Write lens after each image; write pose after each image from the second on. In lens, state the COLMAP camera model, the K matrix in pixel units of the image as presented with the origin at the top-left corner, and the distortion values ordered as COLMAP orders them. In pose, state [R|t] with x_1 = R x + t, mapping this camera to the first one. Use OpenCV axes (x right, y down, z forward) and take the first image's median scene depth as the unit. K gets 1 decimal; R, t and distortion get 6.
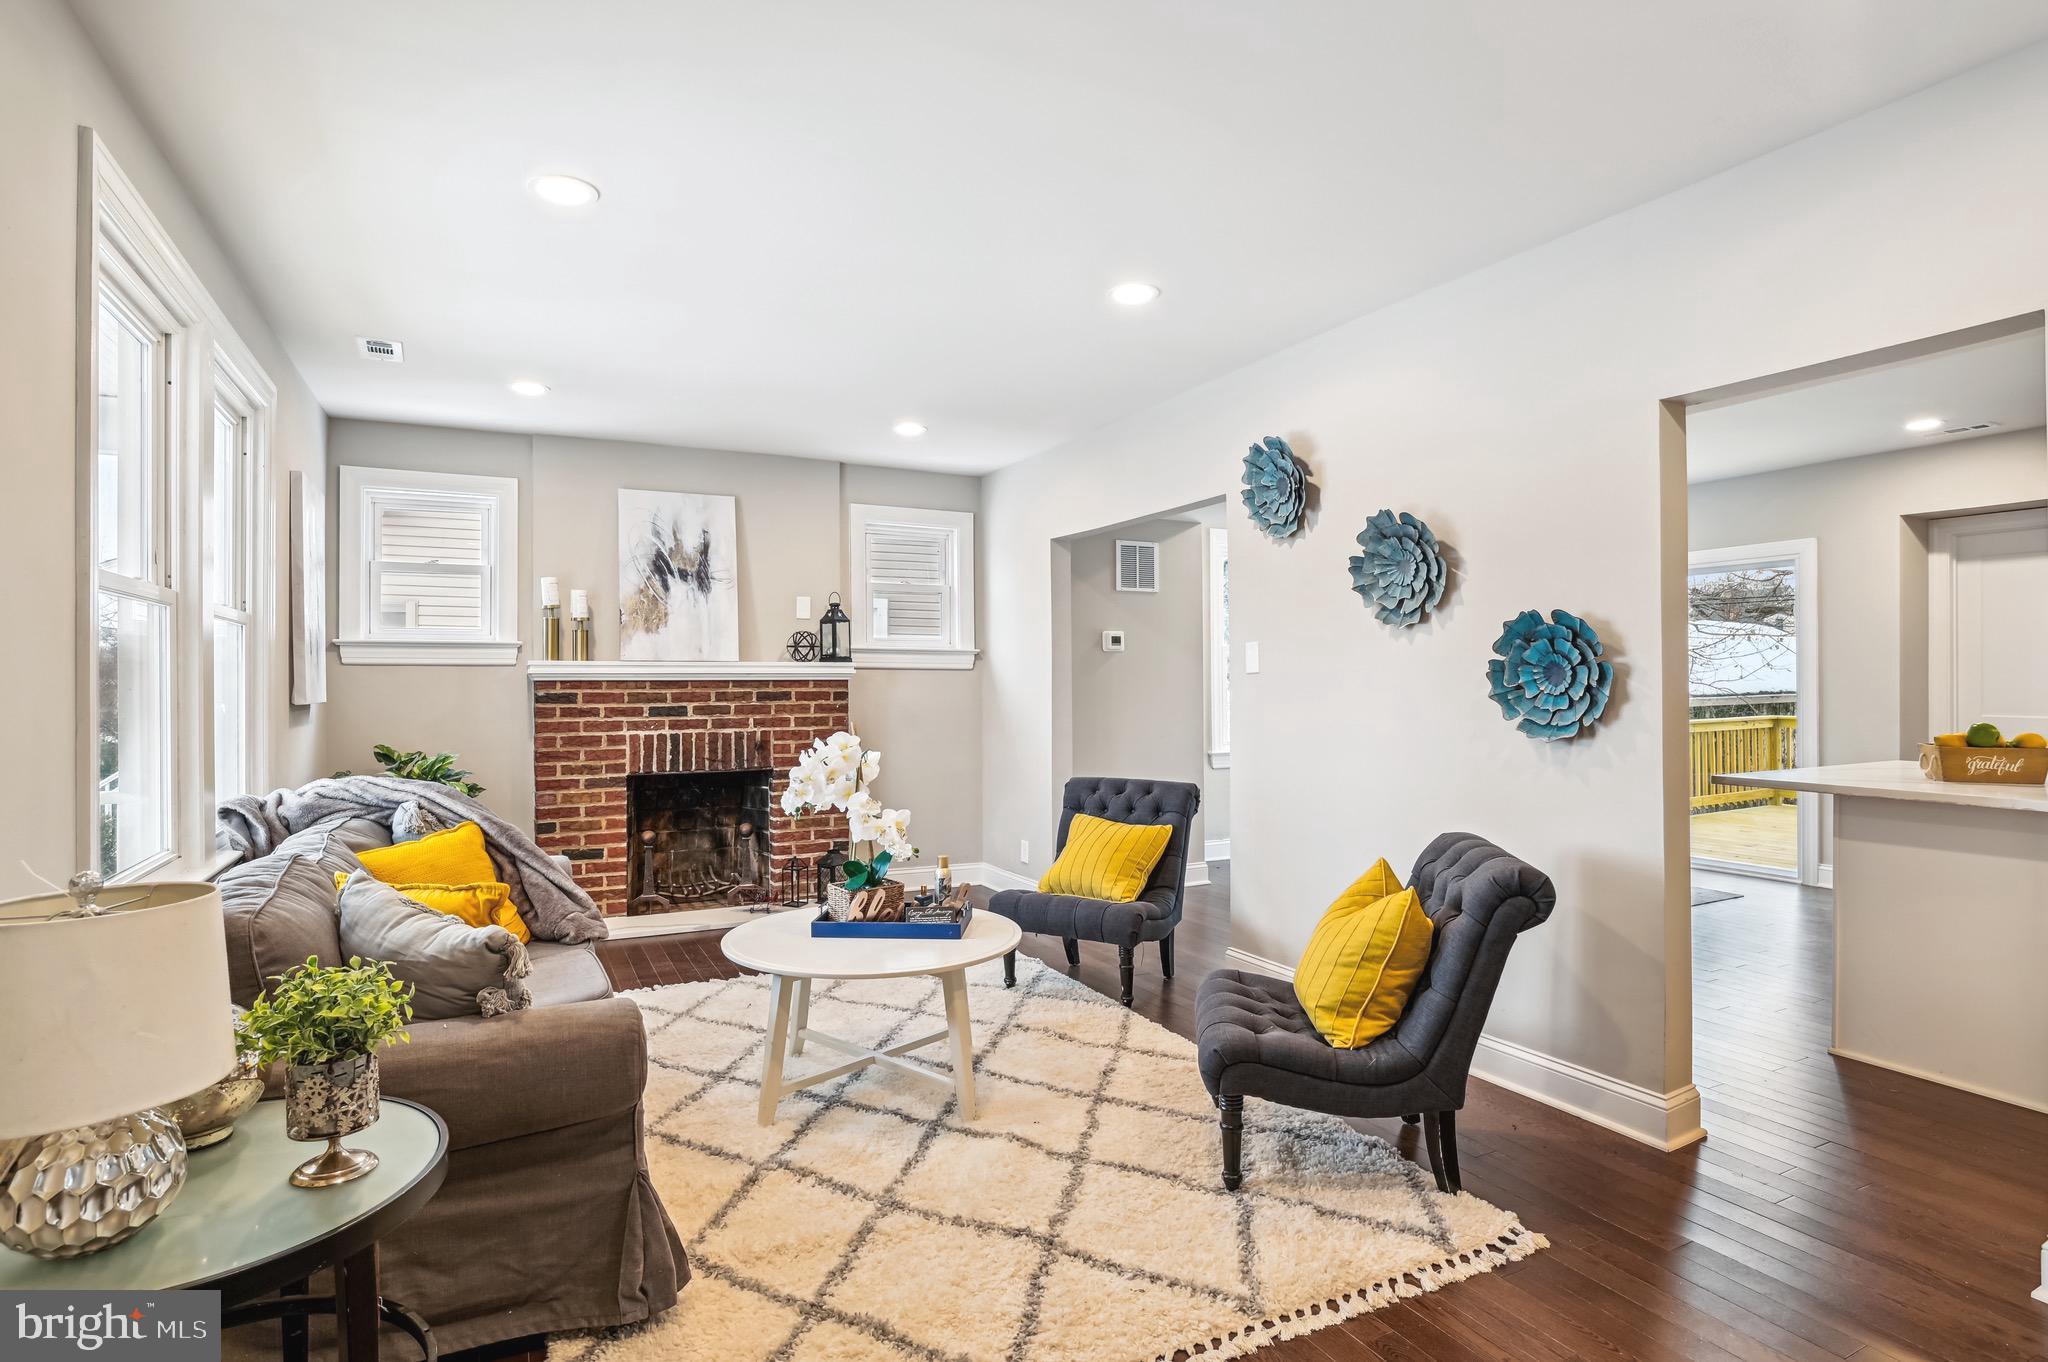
lens RADIAL K [[1054.7, 0, 1024.0], [0, 1054.7, 681.0], [0, 0, 1]] dist [-0.034358, 0.000190]
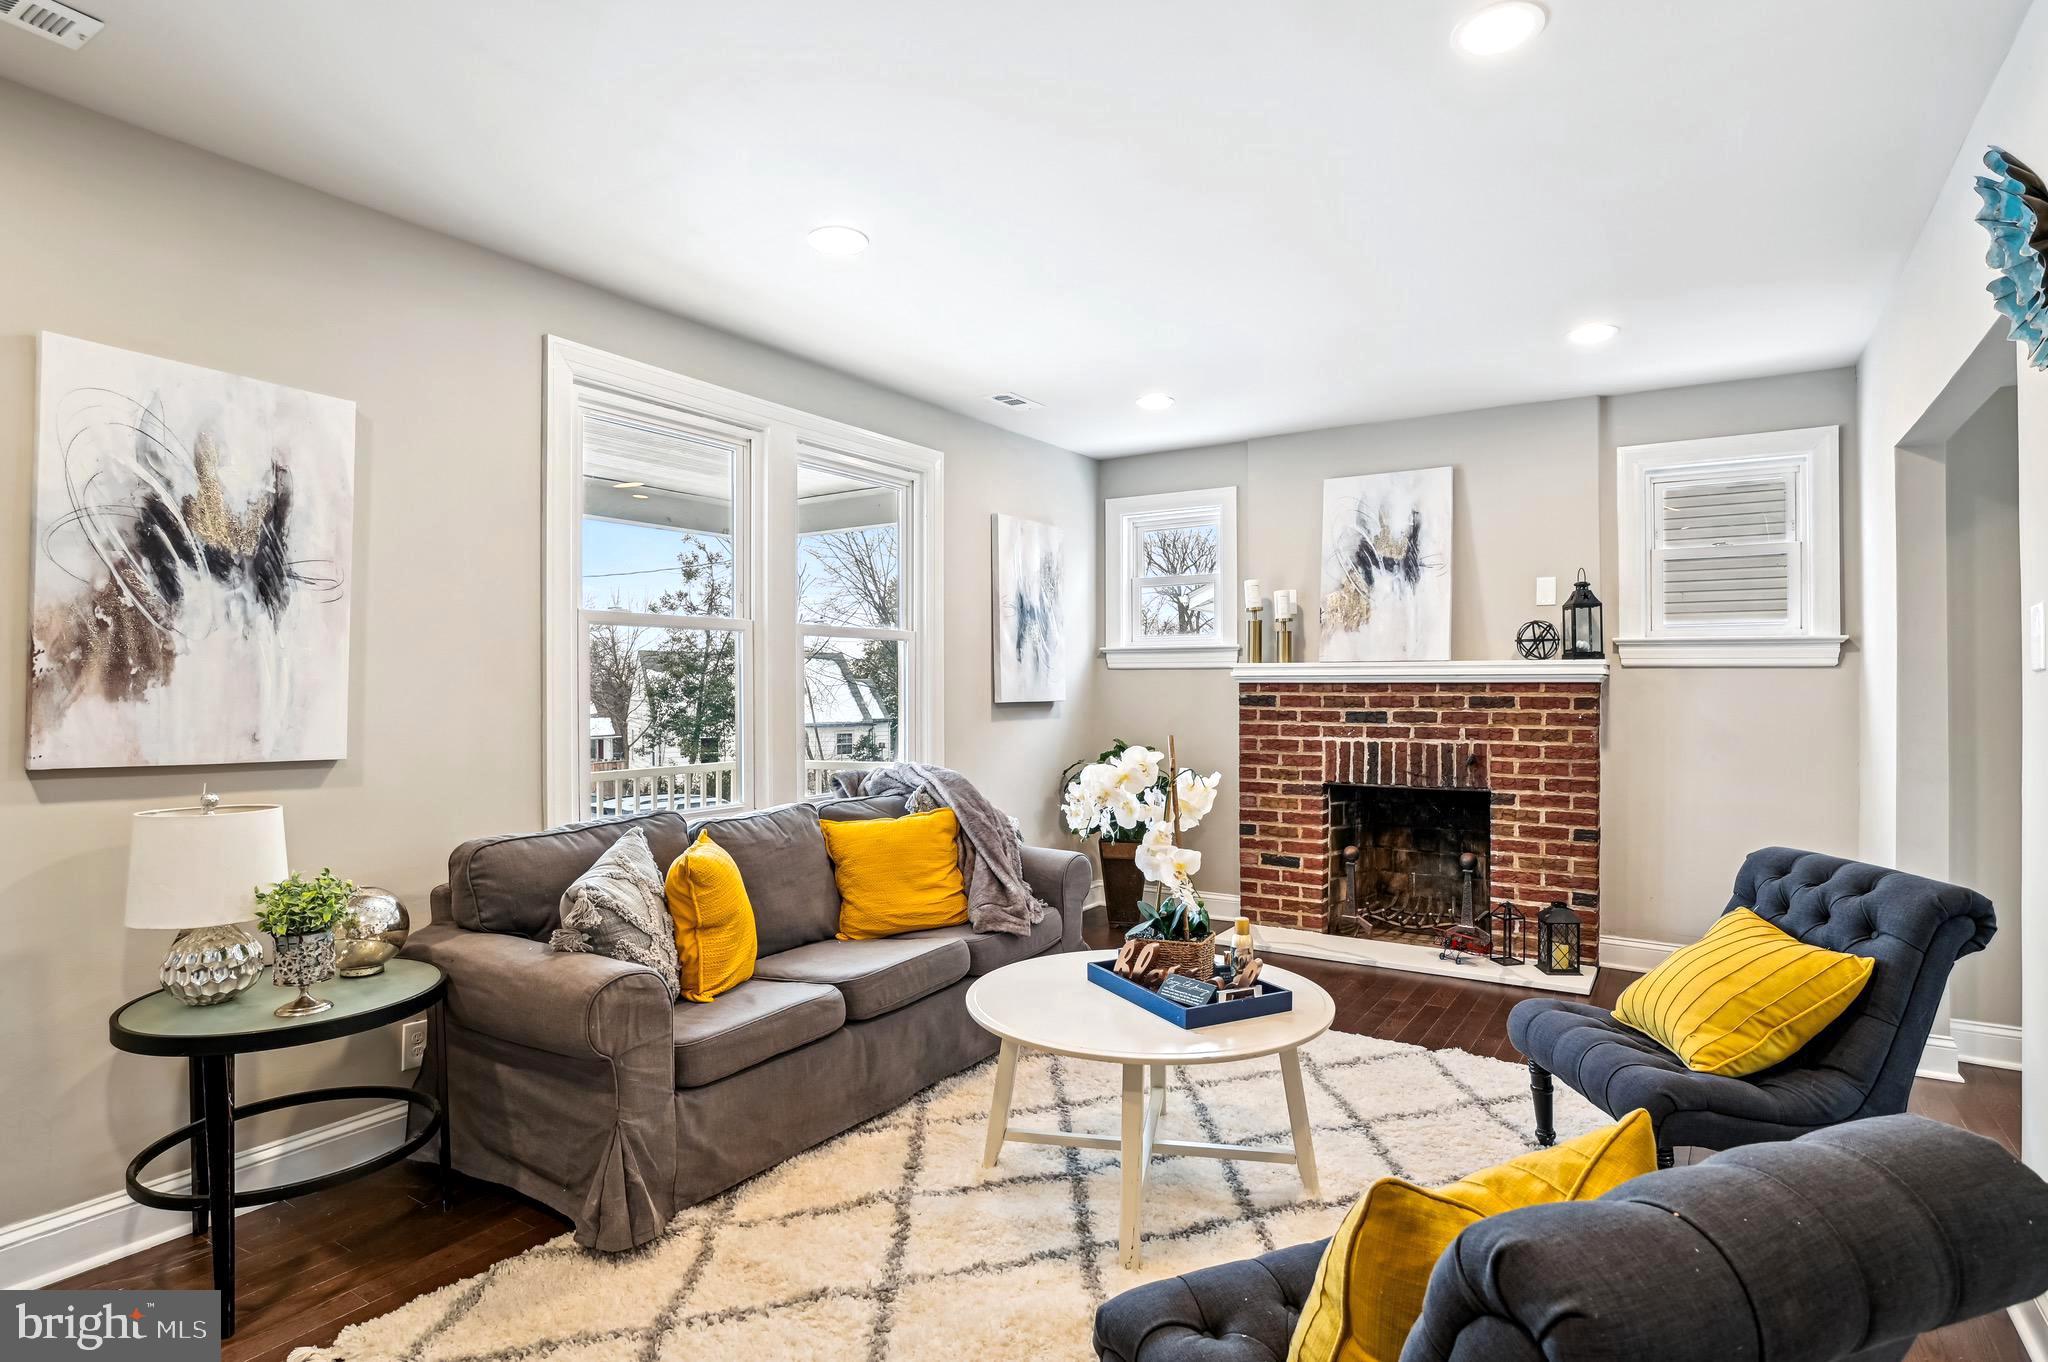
lens RADIAL K [[1054.7, 0, 1024.0], [0, 1054.7, 681.0], [0, 0, 1]] dist [-0.034358, 0.000190]
pose [[0.505997, 0.000068, -0.862535, 0.295933], [0.000271, 1.000000, 0.000238, -0.002505], [0.862535, -0.000354, 0.505997, 0.289942]]
